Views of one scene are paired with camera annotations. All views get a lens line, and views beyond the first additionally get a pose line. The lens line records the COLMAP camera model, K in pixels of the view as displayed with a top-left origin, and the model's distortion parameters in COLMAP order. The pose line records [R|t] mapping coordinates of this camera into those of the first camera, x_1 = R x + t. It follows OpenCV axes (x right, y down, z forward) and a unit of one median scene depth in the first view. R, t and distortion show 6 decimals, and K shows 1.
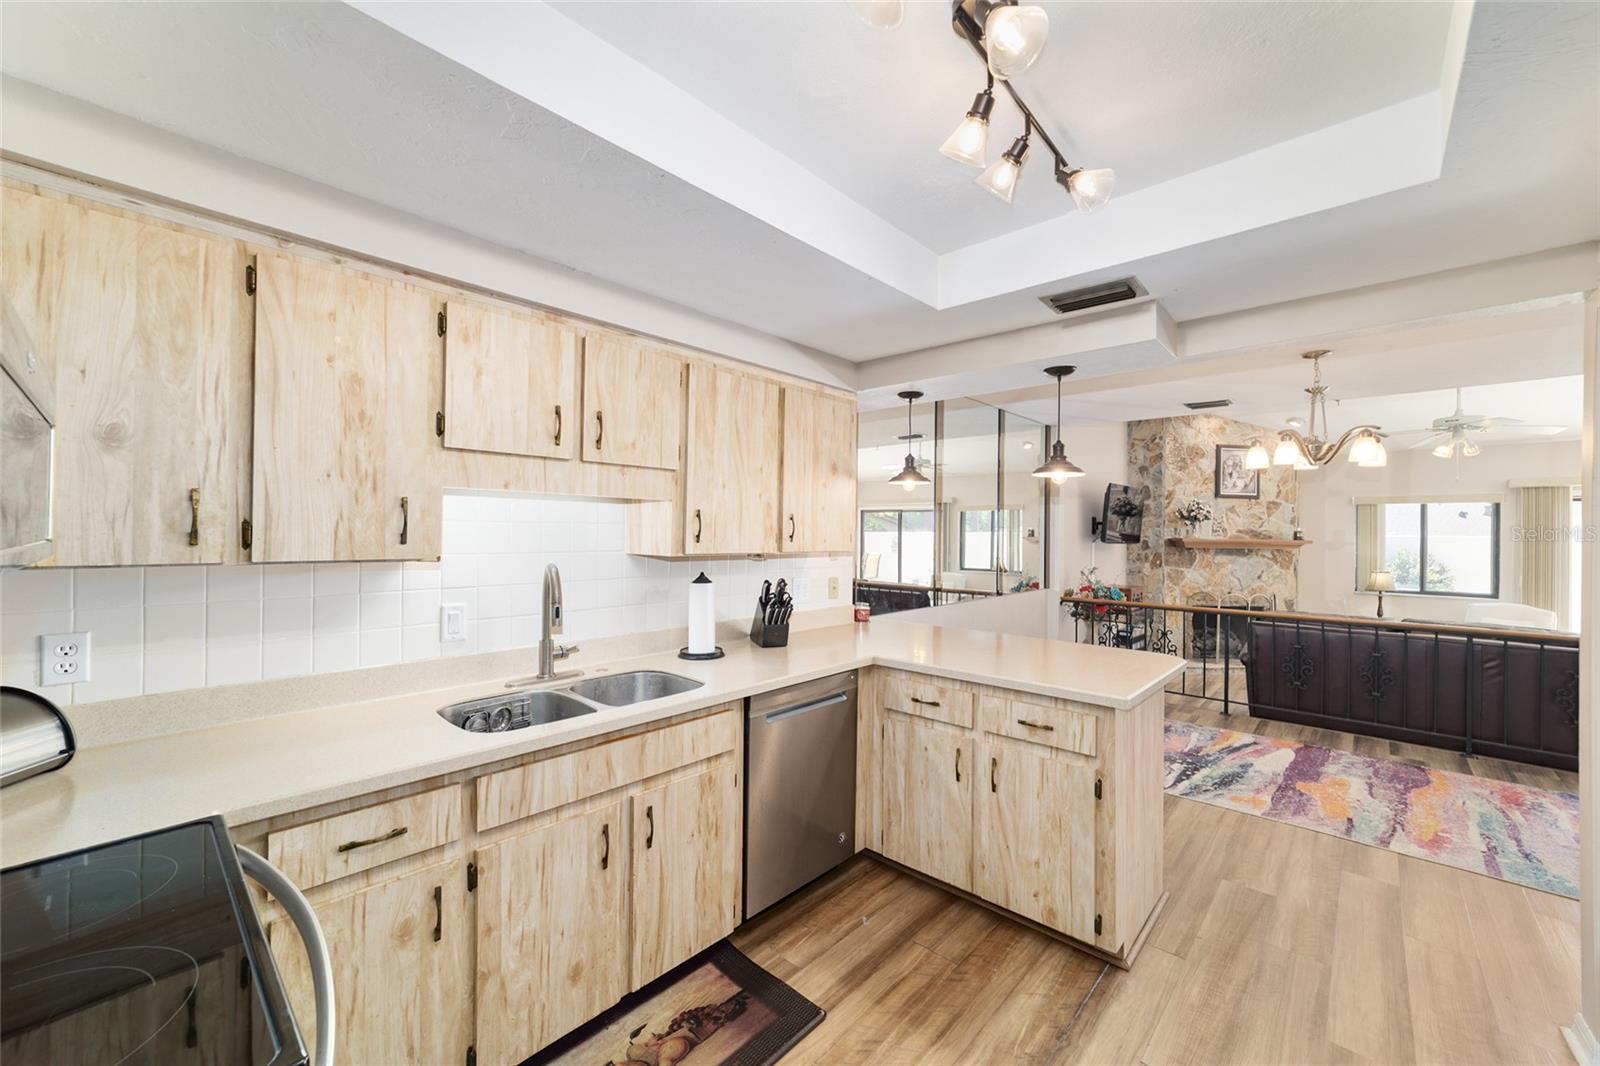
lens RADIAL K [[614.5, 0, 796.8], [0, 614.5, 532.3], [0, 0, 1]] dist [-0.017680, 0.007970]
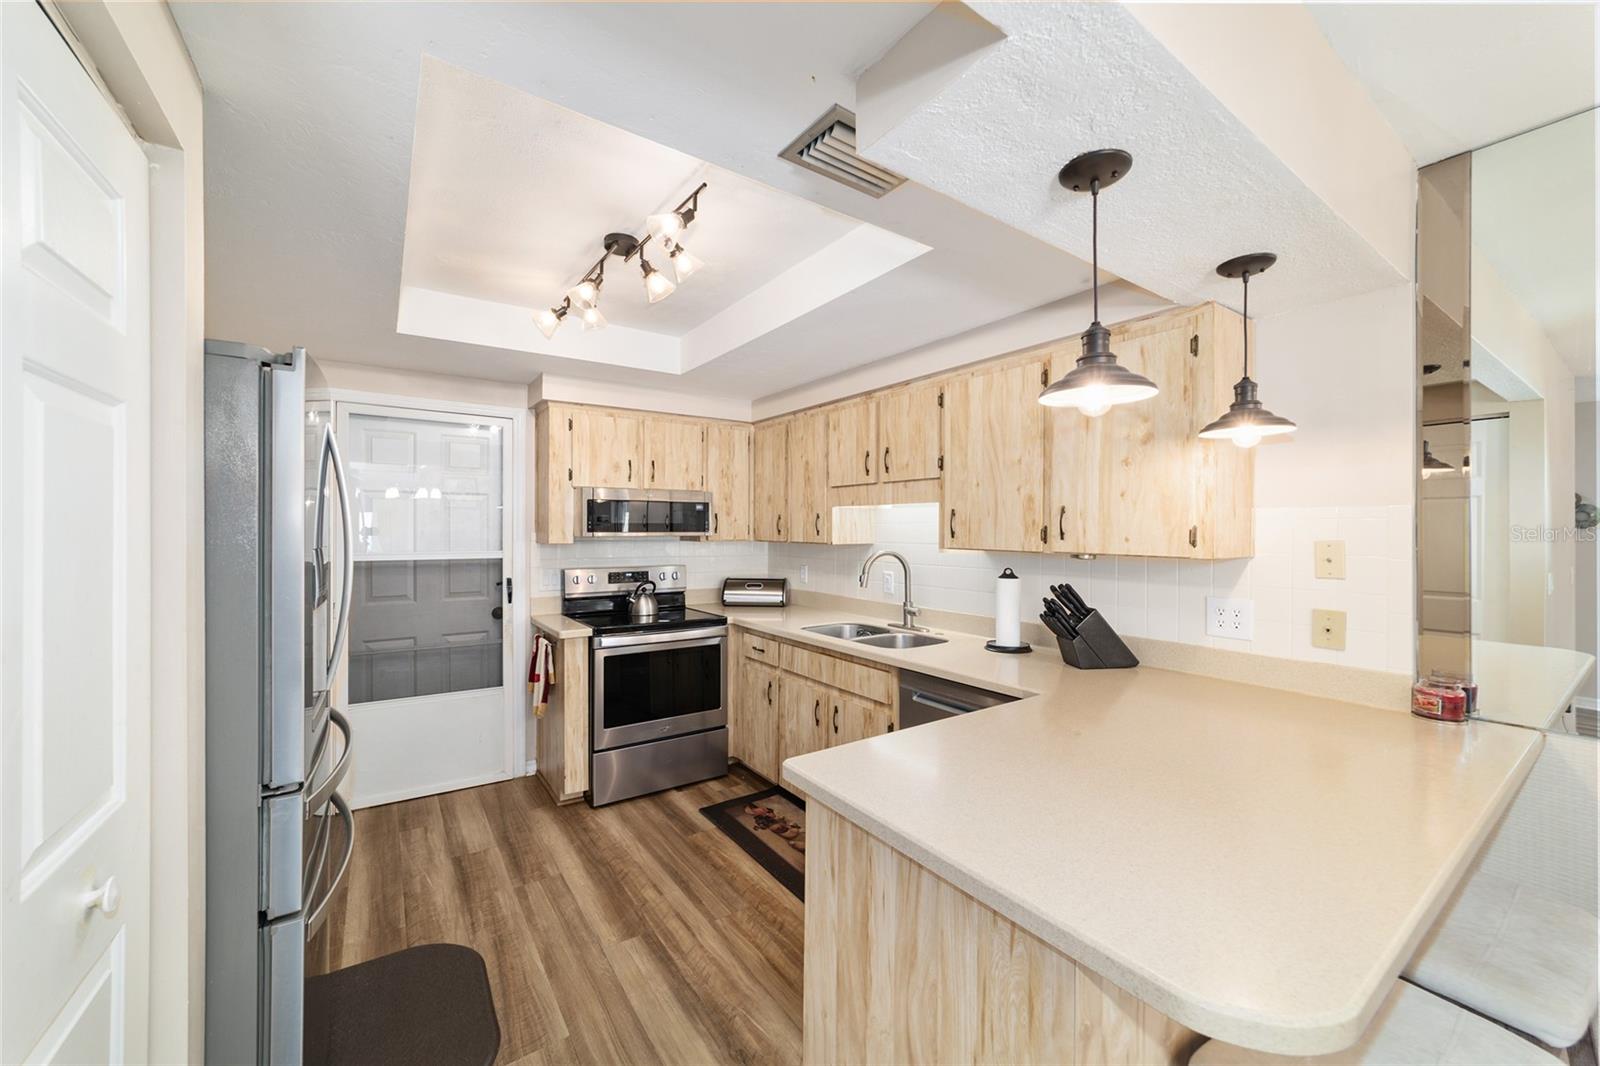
lens RADIAL K [[614.5, 0, 799.3], [0, 614.5, 529.6], [0, 0, 1]] dist [-0.017680, 0.007970]
pose [[-0.208104, -0.008849, -0.978067, 0.679329], [-0.004220, 0.999958, -0.008149, 0.007777], [0.978098, 0.002432, -0.208132, 0.643885]]
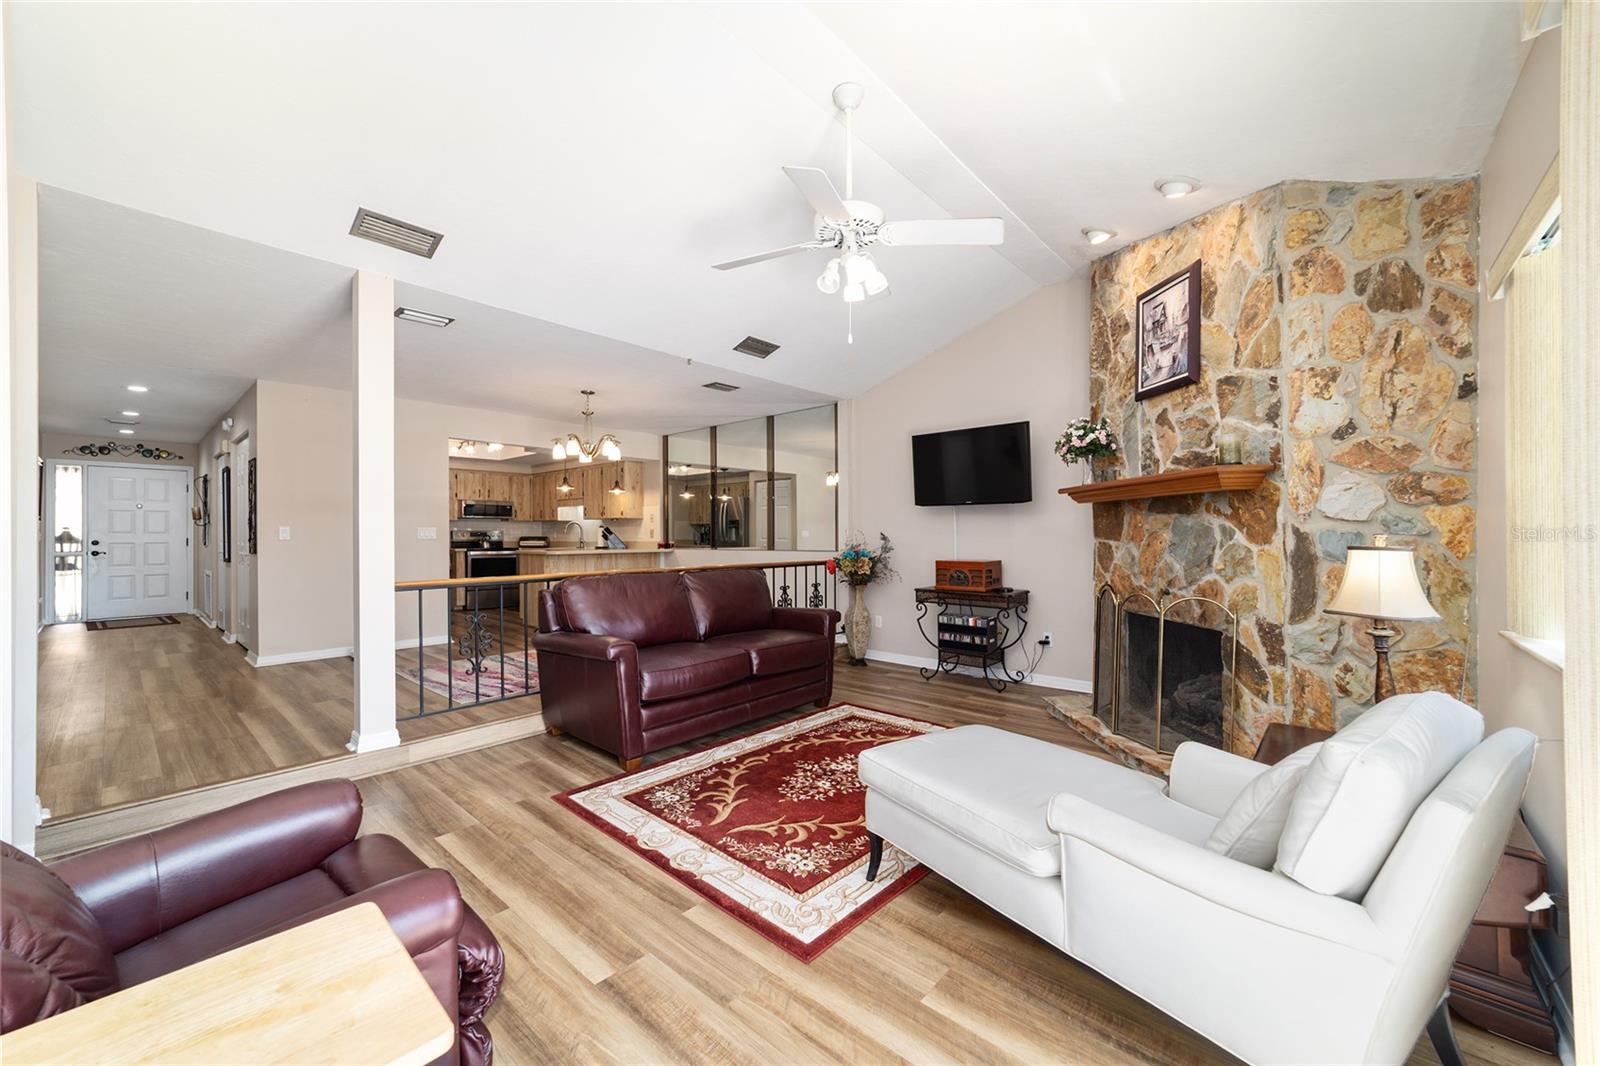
lens RADIAL K [[614.5, 0, 797.3], [0, 614.5, 532.5], [0, 0, 1]] dist [-0.017680, 0.007970]
pose [[0.030699, -0.016484, -0.999393, 2.511152], [0.003843, 0.999859, -0.016373, 0.126226], [0.999521, -0.003338, 0.030758, 1.488097]]
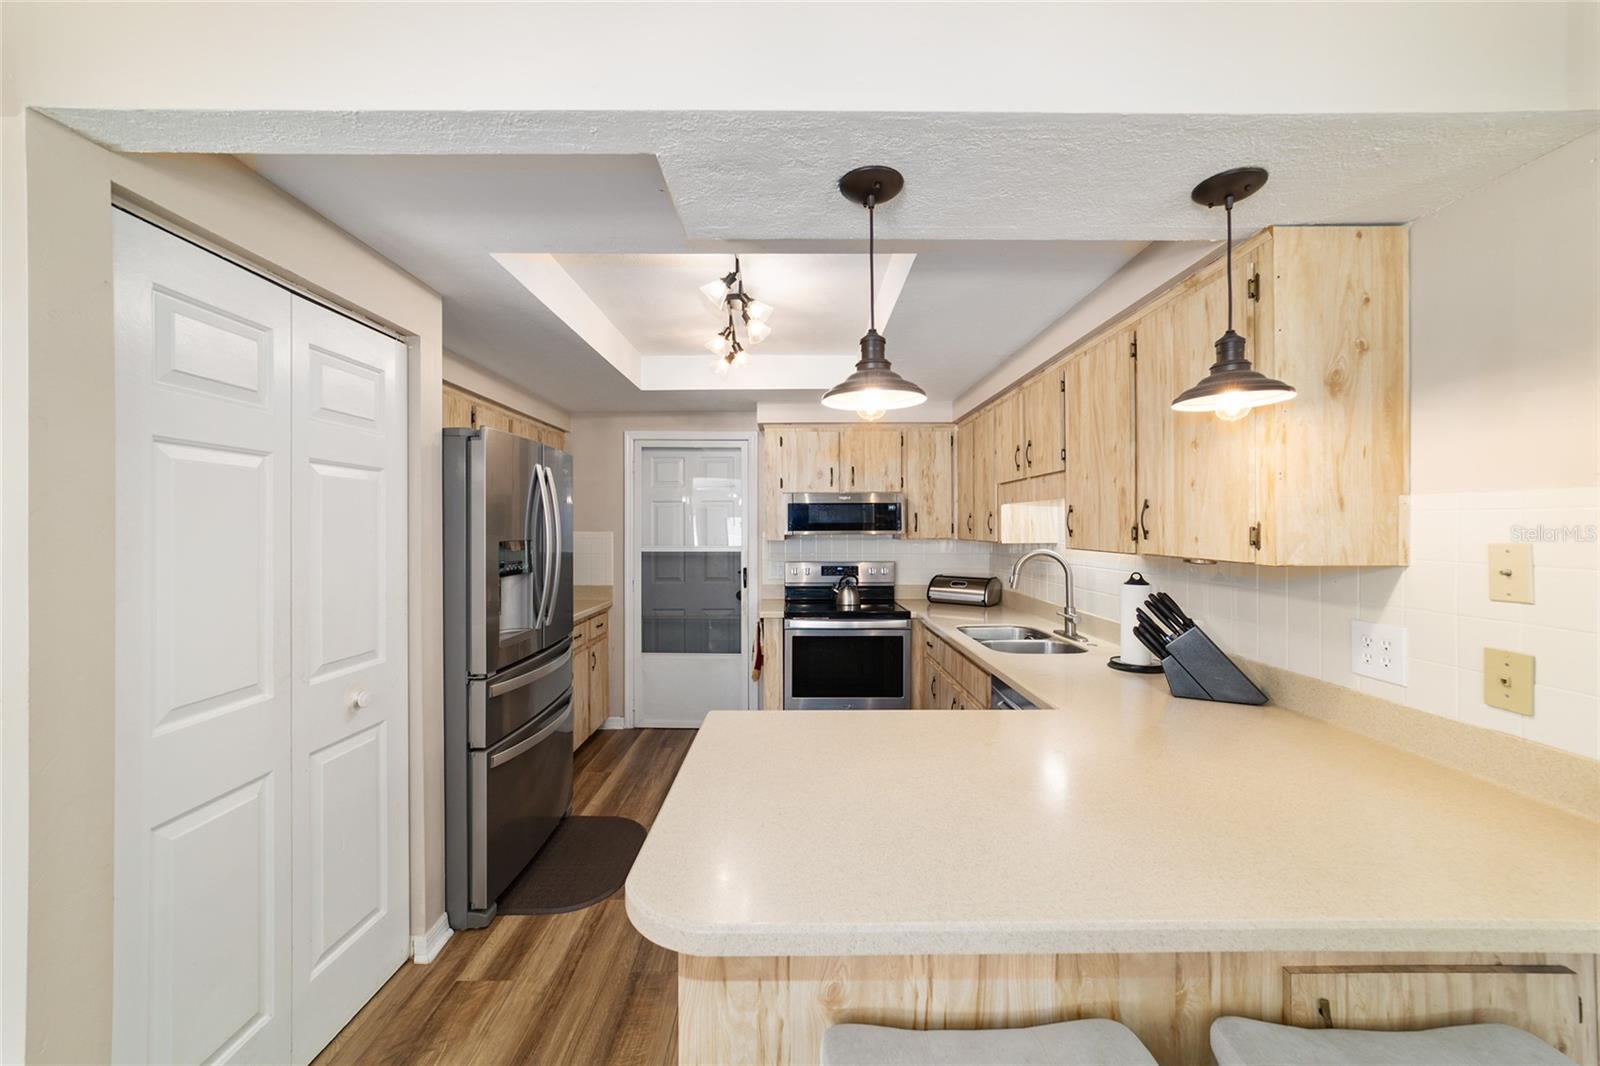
lens RADIAL K [[614.5, 0, 797.9], [0, 614.5, 525.5], [0, 0, 1]] dist [-0.017680, 0.007970]
pose [[-0.724903, -0.009869, -0.688780, 0.588466], [-0.004335, 0.999943, -0.009766, 0.006284], [0.688837, -0.004093, -0.724905, 0.960097]]
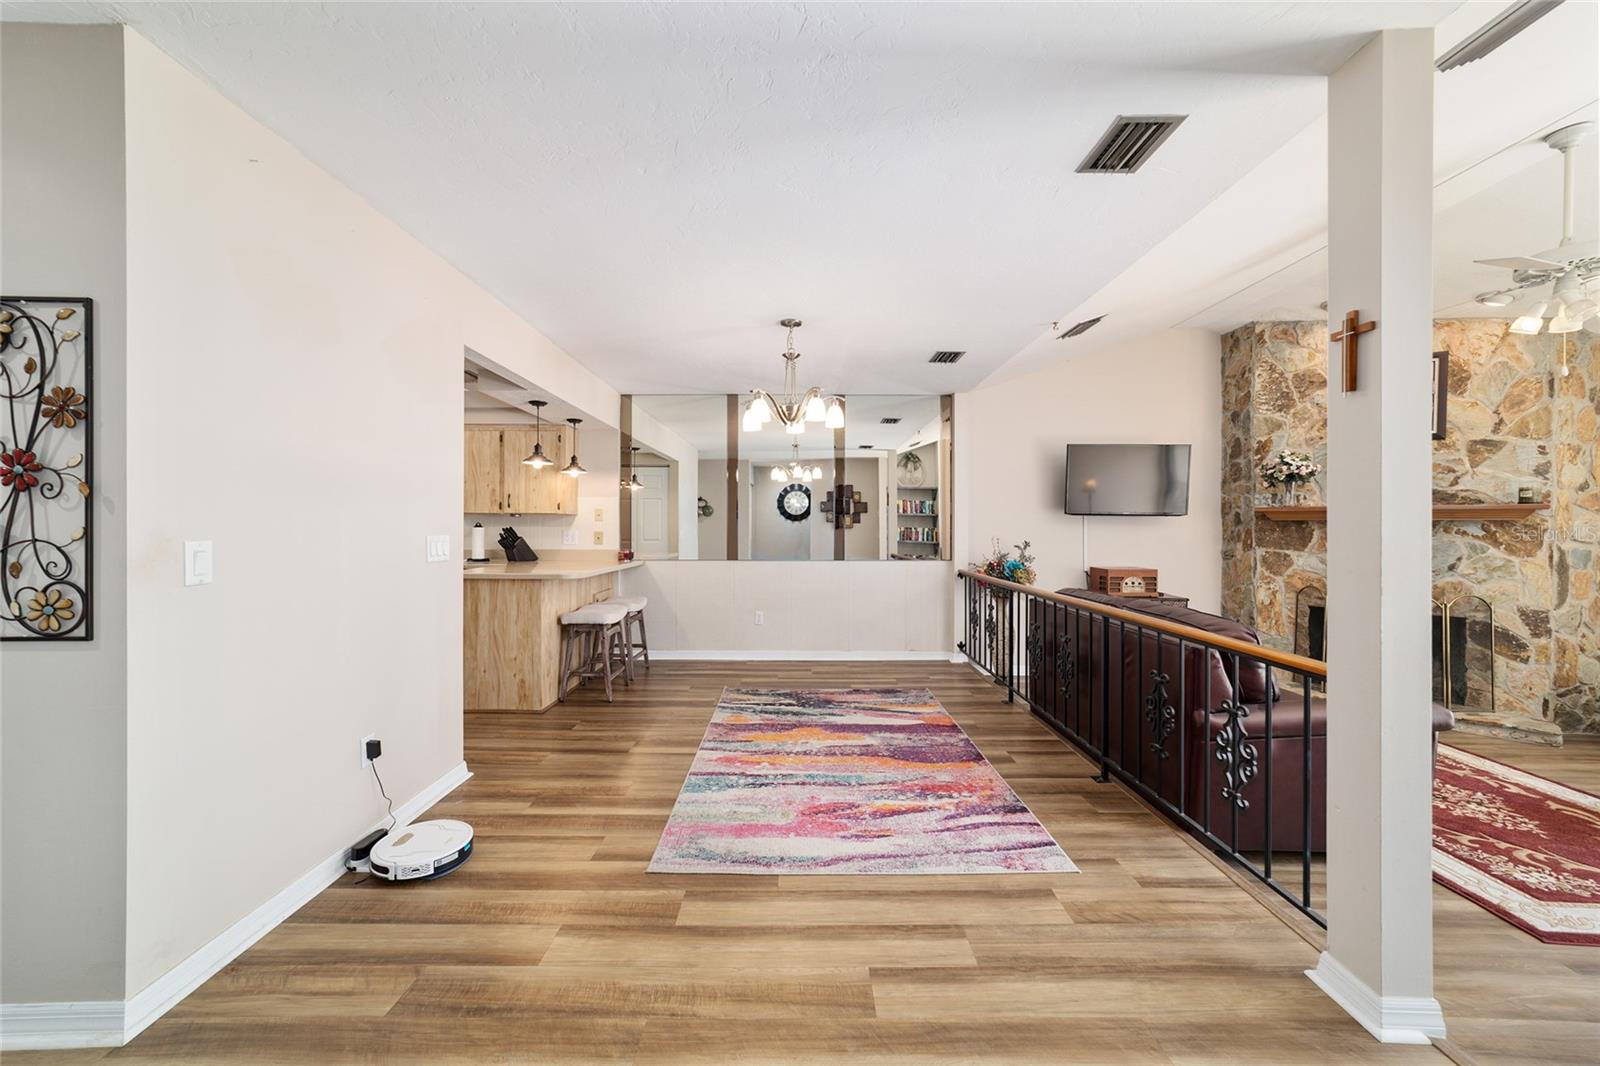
lens RADIAL K [[614.5, 0, 796.3], [0, 614.5, 525.2], [0, 0, 1]] dist [-0.017680, 0.007970]
pose [[0.684573, -0.011190, -0.728858, 1.606773], [0.003615, 0.999922, -0.011957, 0.076868], [0.728935, 0.005550, 0.684560, 0.254771]]
